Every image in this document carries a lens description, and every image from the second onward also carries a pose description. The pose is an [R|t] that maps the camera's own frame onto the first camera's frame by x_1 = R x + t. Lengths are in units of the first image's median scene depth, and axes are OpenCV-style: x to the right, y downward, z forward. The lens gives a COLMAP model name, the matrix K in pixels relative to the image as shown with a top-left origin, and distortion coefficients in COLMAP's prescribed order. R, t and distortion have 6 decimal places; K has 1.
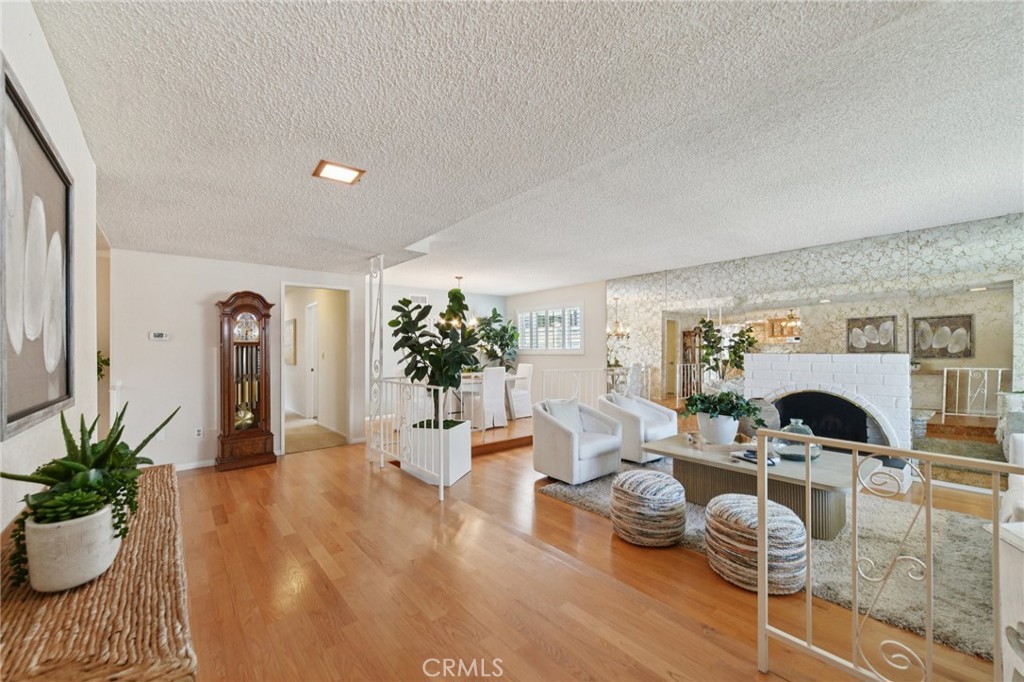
lens RADIAL K [[402.6, 0, 515.2], [0, 402.6, 341.4], [0, 0, 1]] dist [0.002326, -0.000114]
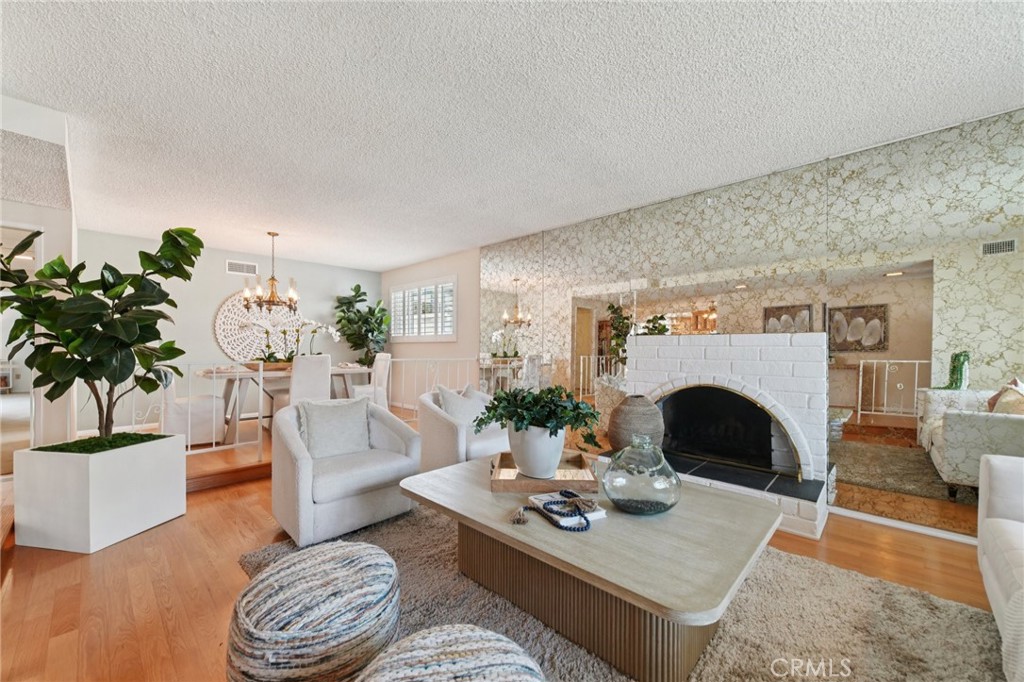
lens RADIAL K [[399.7, 0, 512.0], [0, 399.7, 341.0], [0, 0, 1]] dist [-0.000413, 0.000308]
pose [[0.993748, 0.011002, 0.111106, 0.290705], [-0.011517, 0.999926, 0.003995, 0.040754], [-0.111054, -0.005249, 0.993801, 0.302882]]
